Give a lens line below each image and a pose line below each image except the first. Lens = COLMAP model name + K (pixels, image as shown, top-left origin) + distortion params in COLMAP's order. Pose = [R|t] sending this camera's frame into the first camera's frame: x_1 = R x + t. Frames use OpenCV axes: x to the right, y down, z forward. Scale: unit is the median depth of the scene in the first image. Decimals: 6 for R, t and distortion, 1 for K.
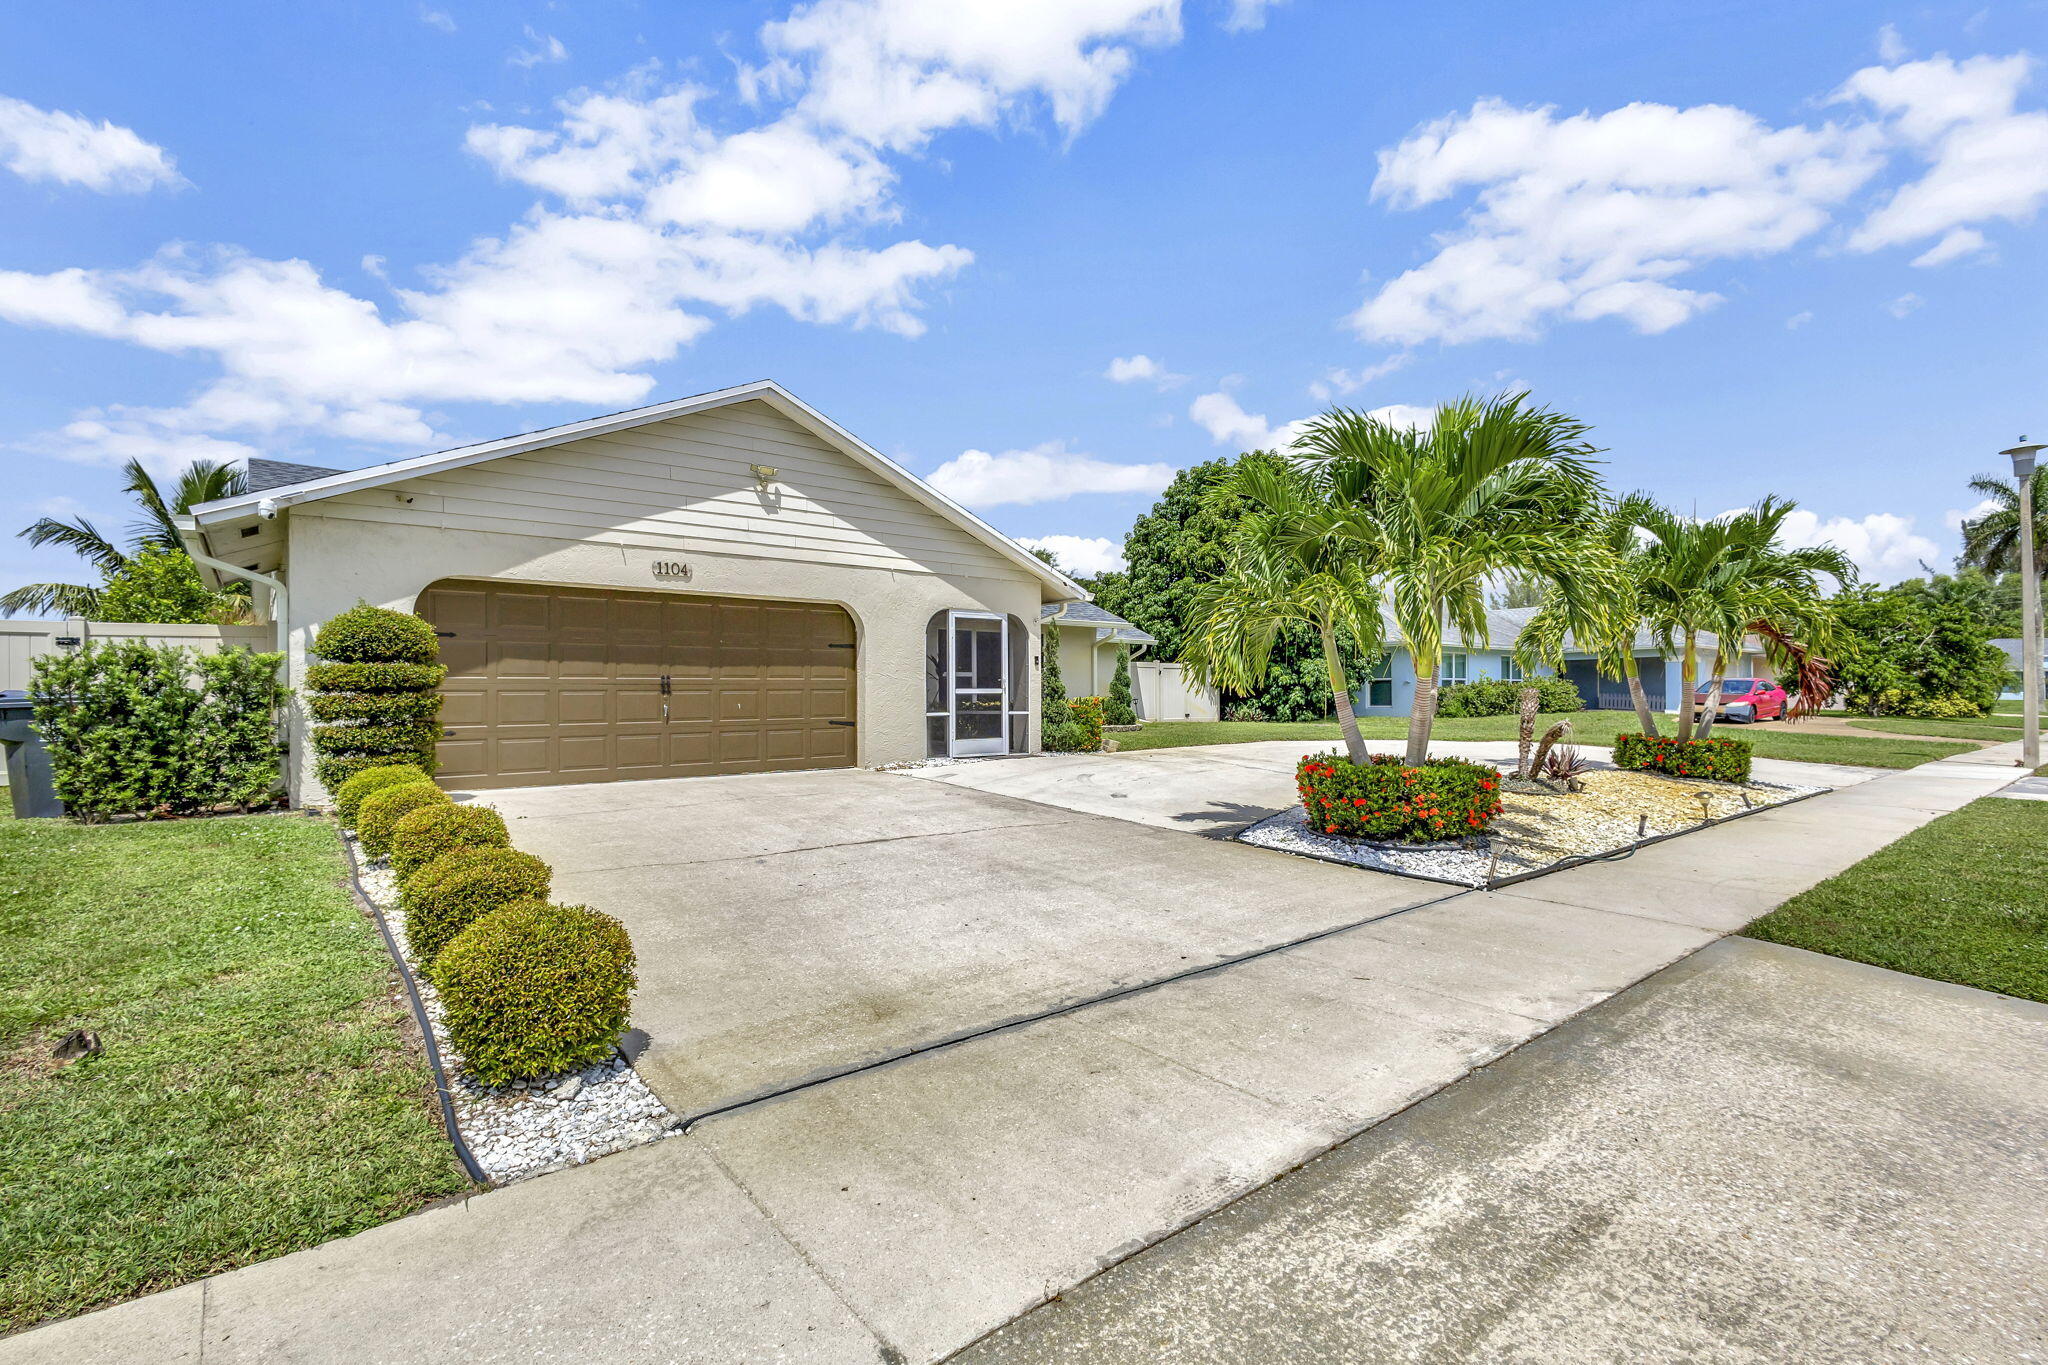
lens RADIAL K [[937.4, 0, 1008.5], [0, 937.4, 687.0], [0, 0, 1]] dist [0.007757, -0.001844]
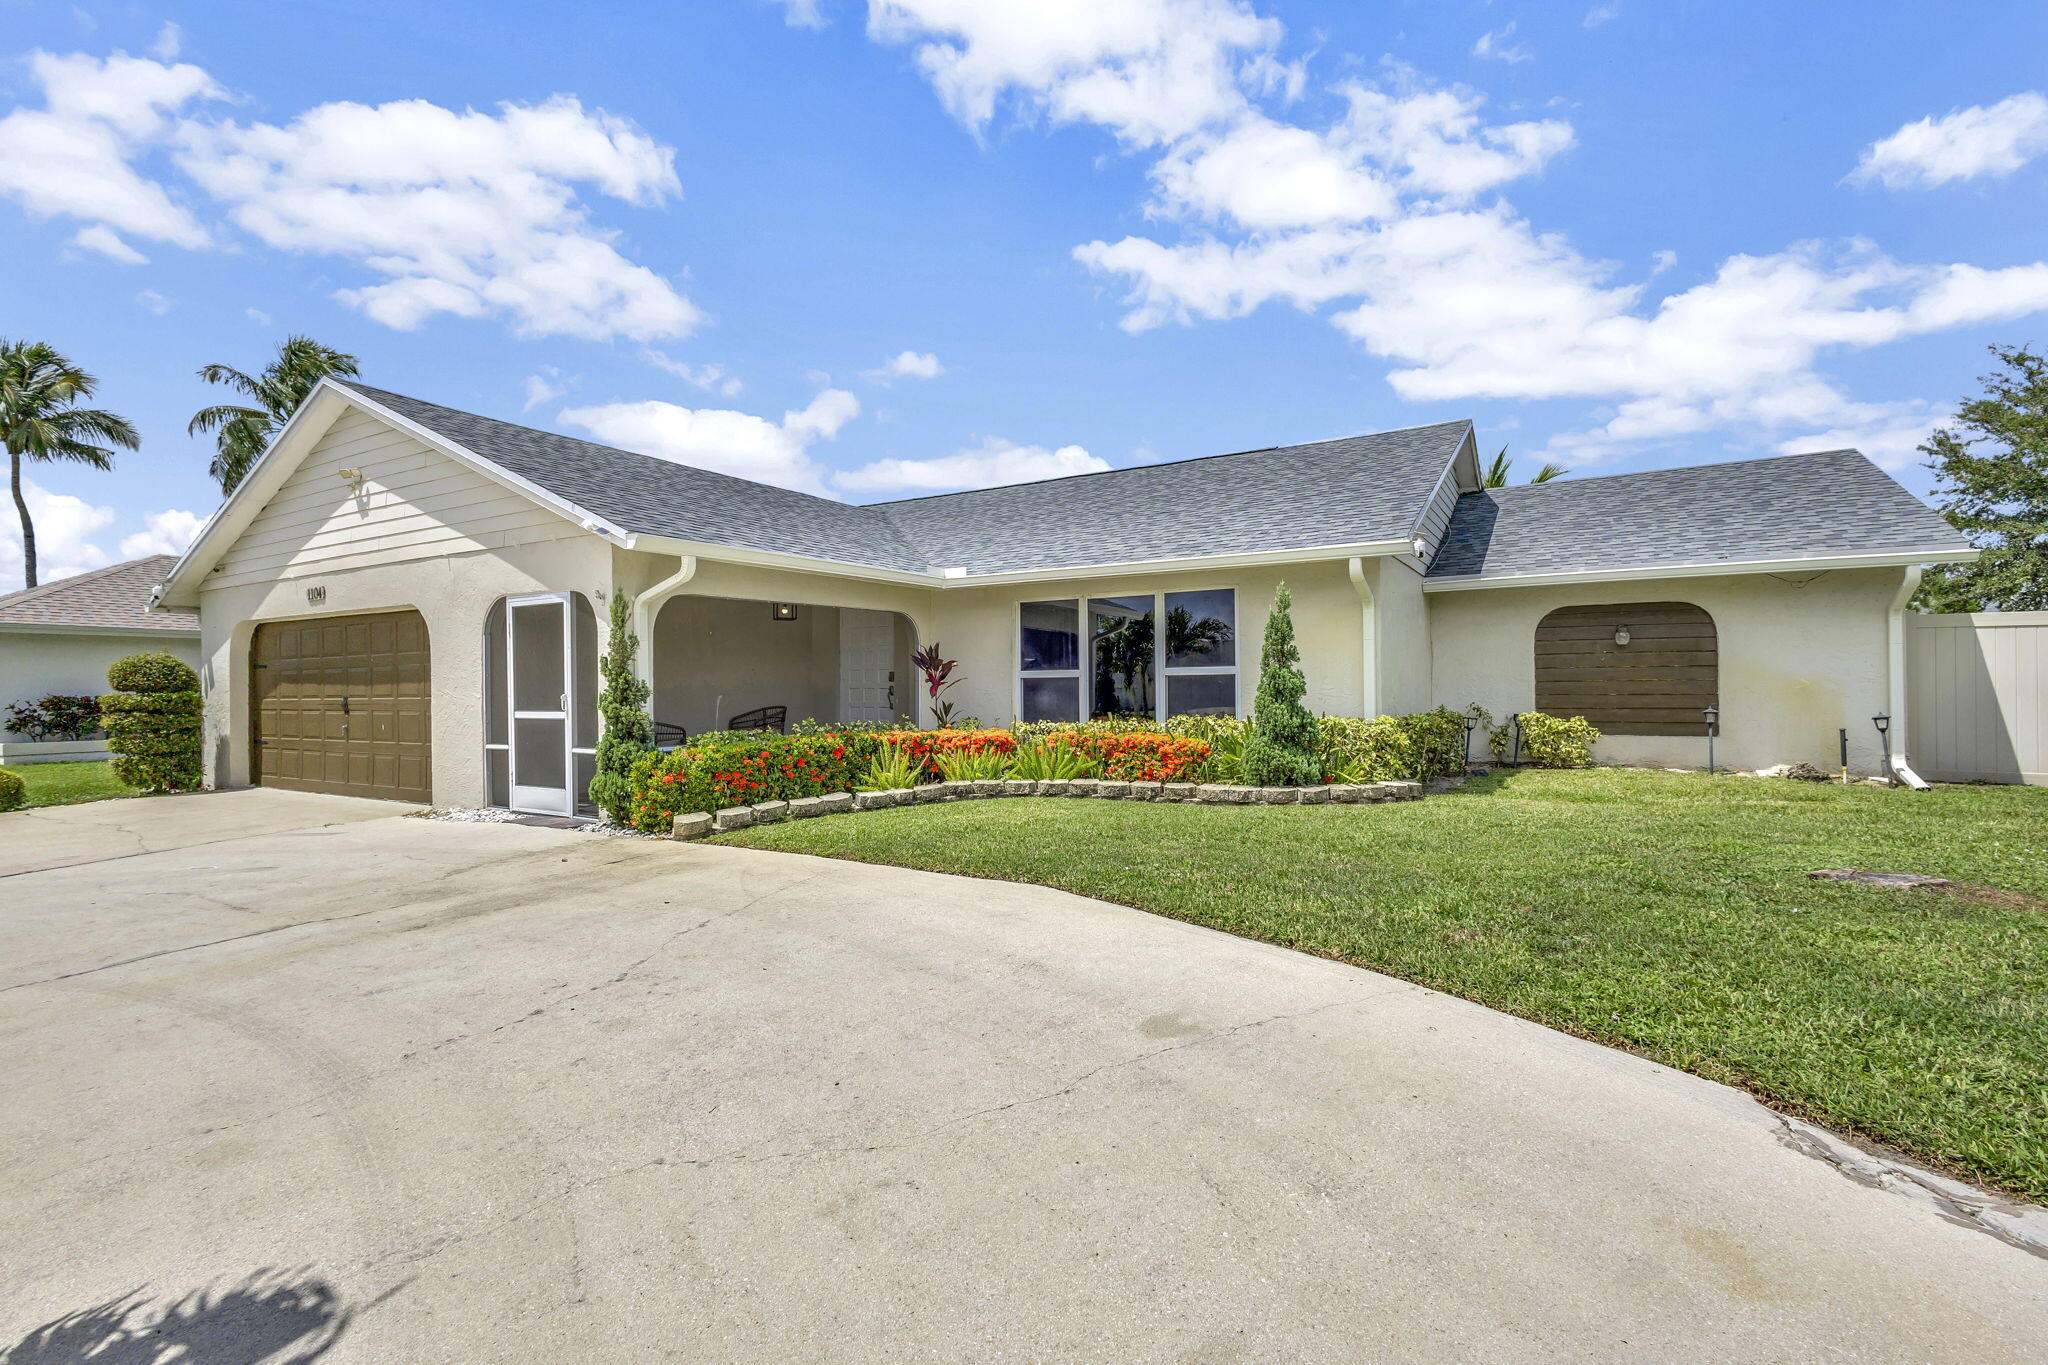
lens RADIAL K [[937.4, 0, 1033.3], [0, 937.4, 676.3], [0, 0, 1]] dist [0.007757, -0.001844]
pose [[0.360482, -0.005729, -0.932749, 0.733846], [0.015628, 0.999878, -0.000102, -0.017982], [0.932635, -0.014540, 0.360527, 1.121215]]
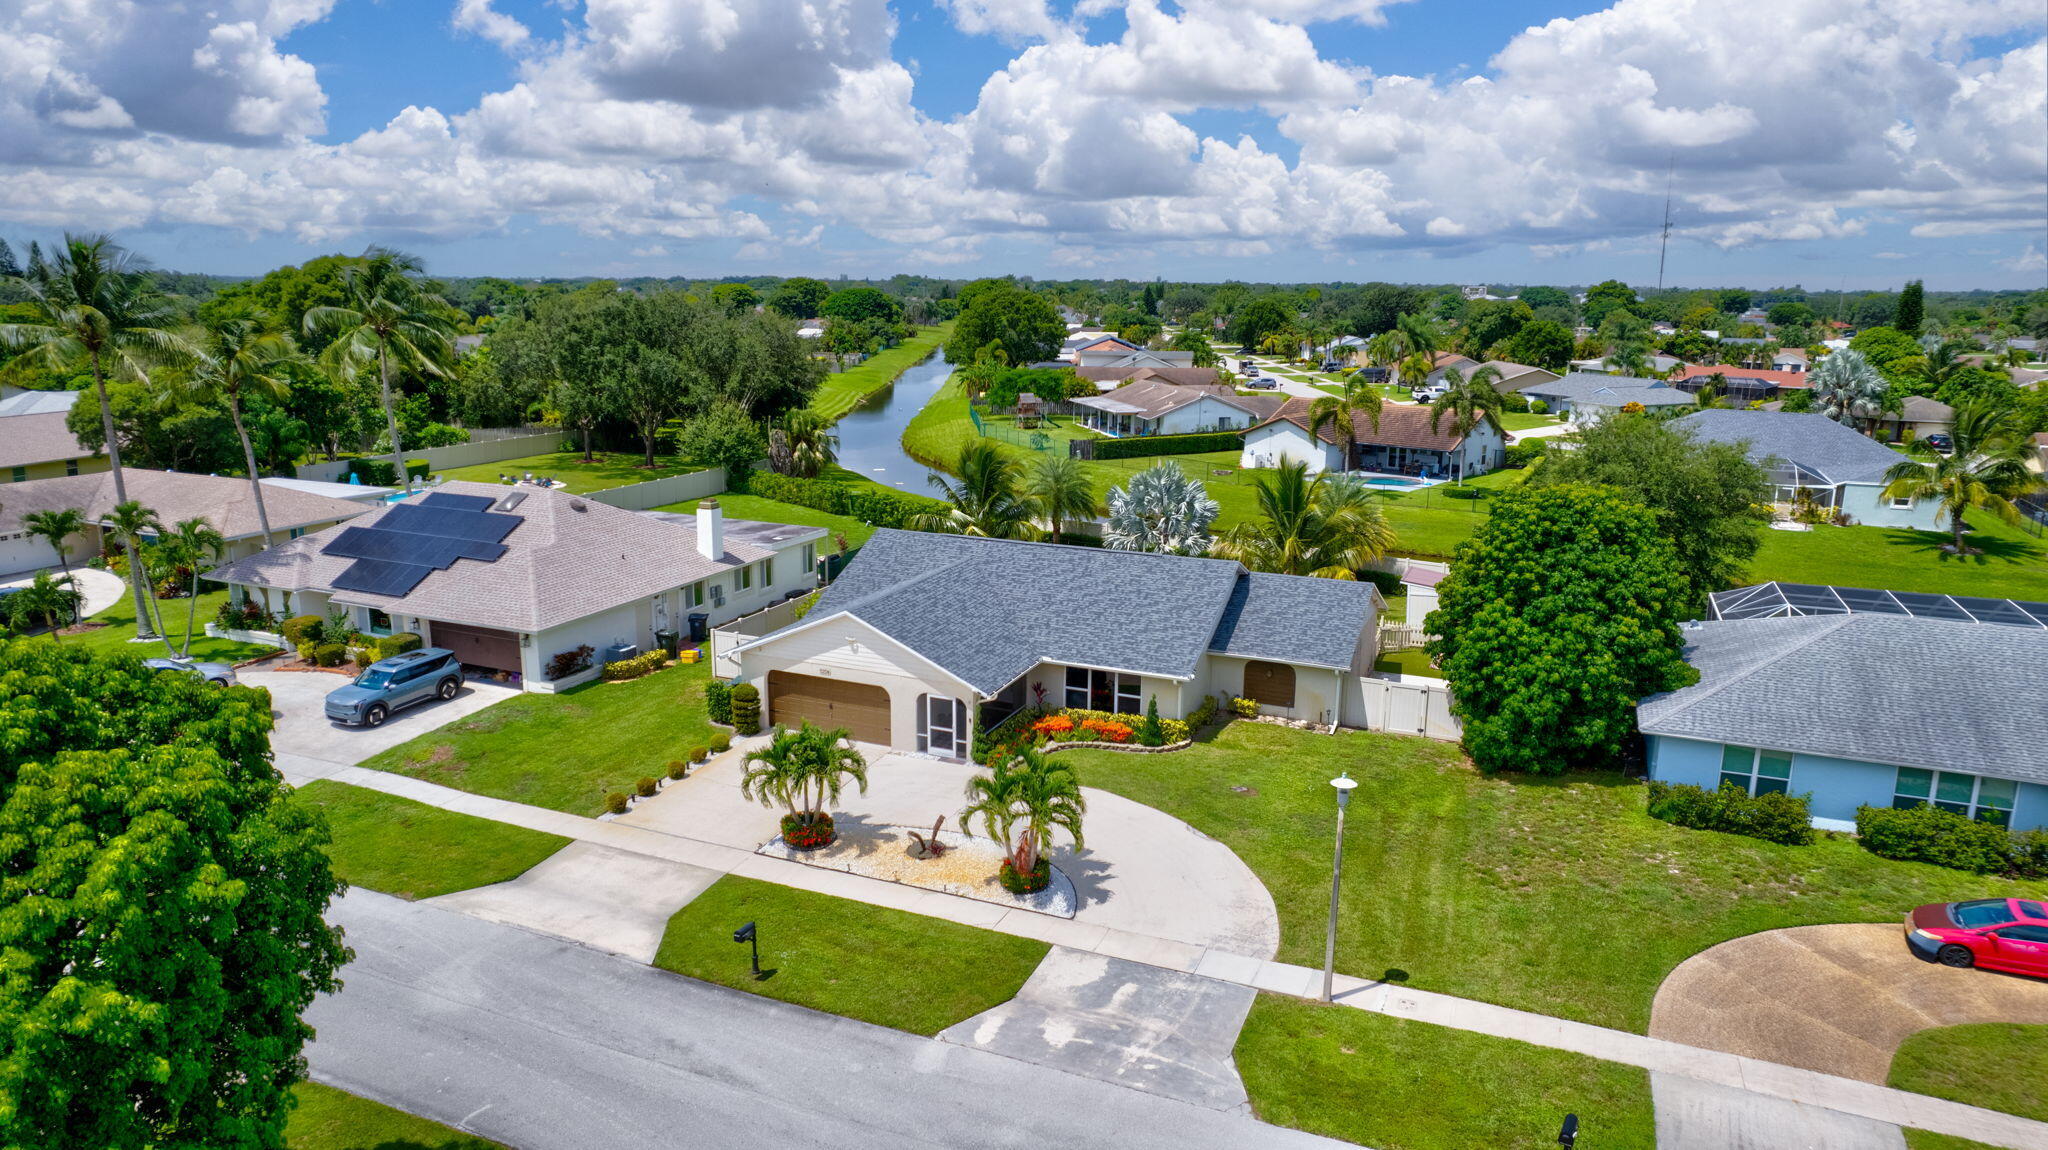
lens RADIAL K [[1303.7, 0, 1004.2], [0, 1303.7, 567.0], [0, 0, 1]] dist [-0.070932, 0.057699]
pose [[0.460824, 0.204768, -0.863546, 2.774844], [0.002043, 0.972771, 0.231759, -1.146268], [0.887489, -0.108564, 0.447858, -0.245577]]
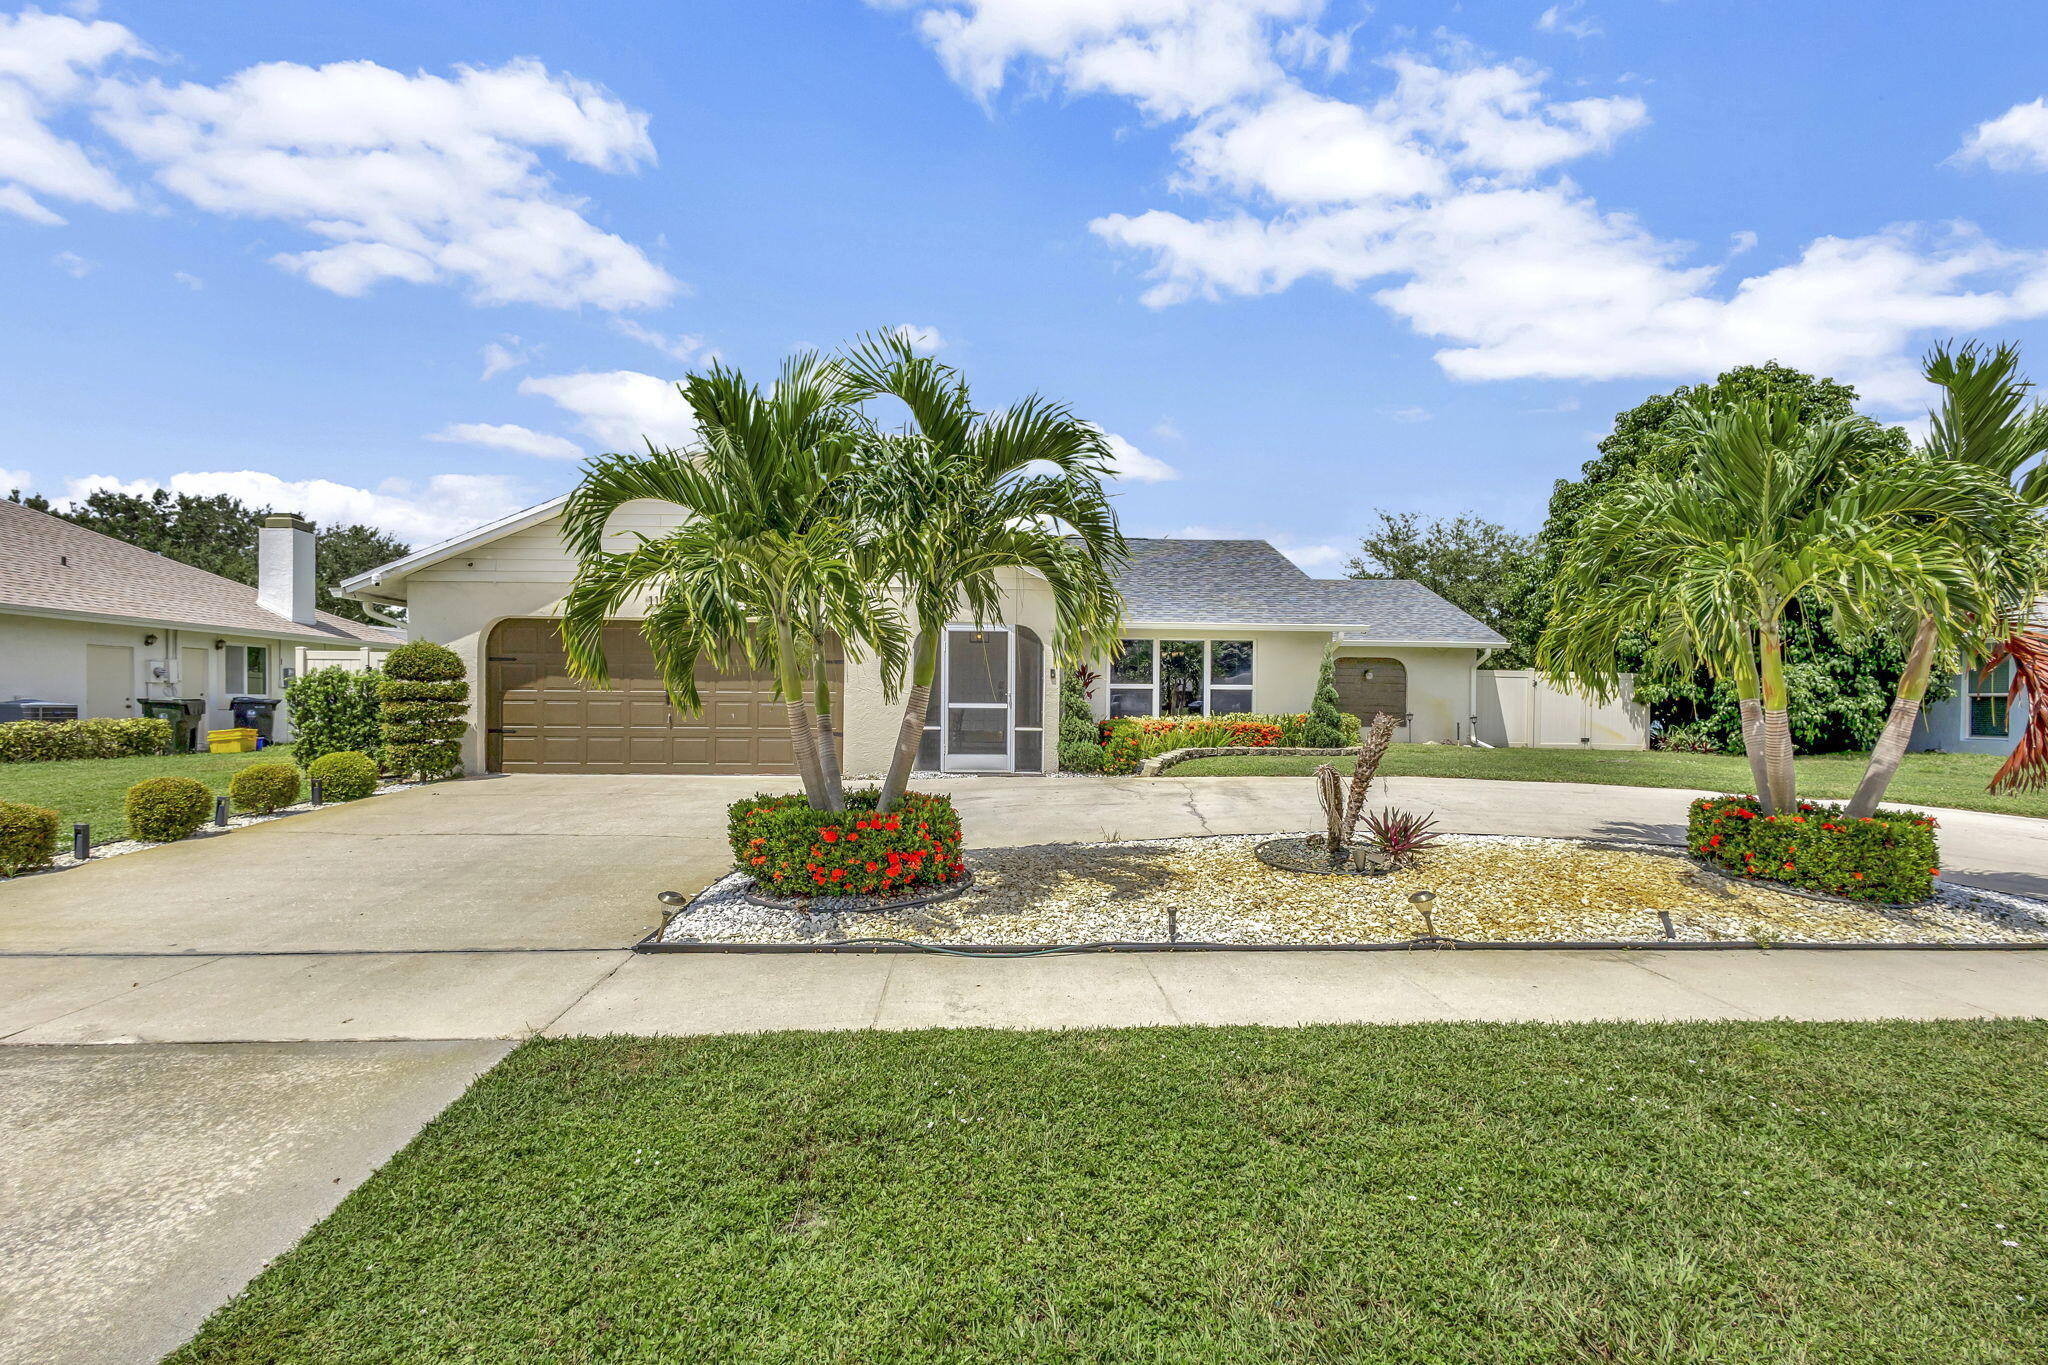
lens RADIAL K [[937.4, 0, 1012.9], [0, 937.4, 717.7], [0, 0, 1]] dist [0.007757, -0.001844]
pose [[0.803963, 0.022314, -0.594261, 0.597817], [-0.008453, 0.999624, 0.026099, -0.009041], [0.594619, -0.015960, 0.803849, 0.243025]]
